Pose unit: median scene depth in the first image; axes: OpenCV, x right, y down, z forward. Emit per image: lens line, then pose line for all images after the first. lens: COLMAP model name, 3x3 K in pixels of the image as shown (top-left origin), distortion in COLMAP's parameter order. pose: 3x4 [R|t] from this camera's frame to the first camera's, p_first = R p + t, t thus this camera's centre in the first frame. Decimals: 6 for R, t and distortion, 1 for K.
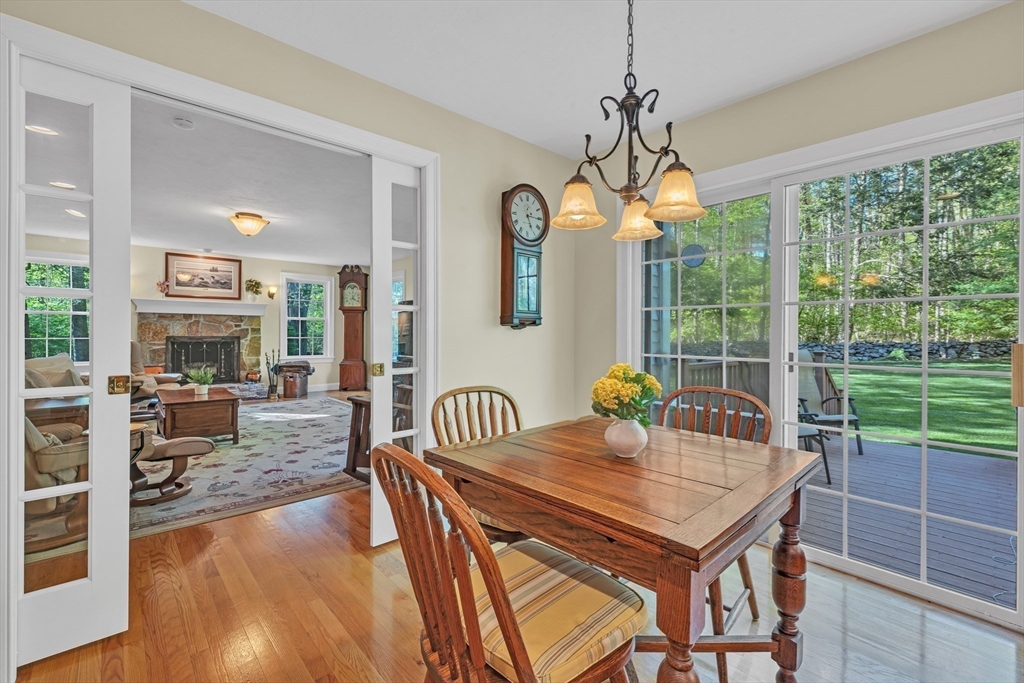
lens RADIAL K [[440.8, 0, 521.8], [0, 440.8, 333.7], [0, 0, 1]] dist [-0.003161, -0.000349]
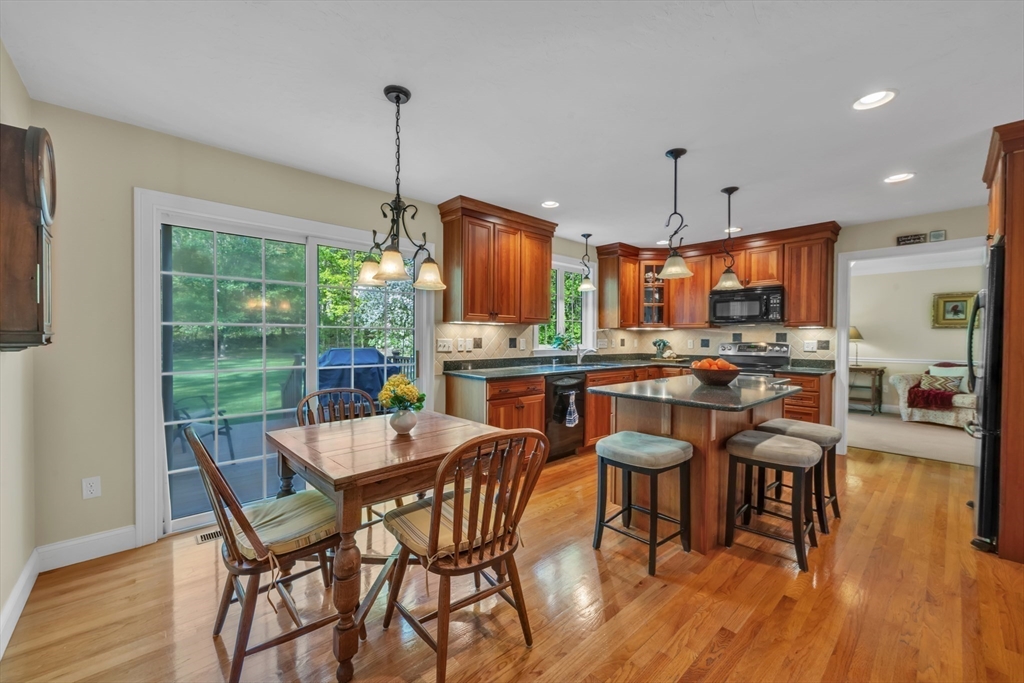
lens RADIAL K [[405.9, 0, 506.4], [0, 405.9, 343.8], [0, 0, 1]] dist [0.001626, 0.000067]
pose [[0.015000, -0.020987, 0.999667, -0.598898], [-0.001954, 0.999777, 0.021019, -0.034163], [-0.999886, -0.002268, 0.014956, 0.304801]]
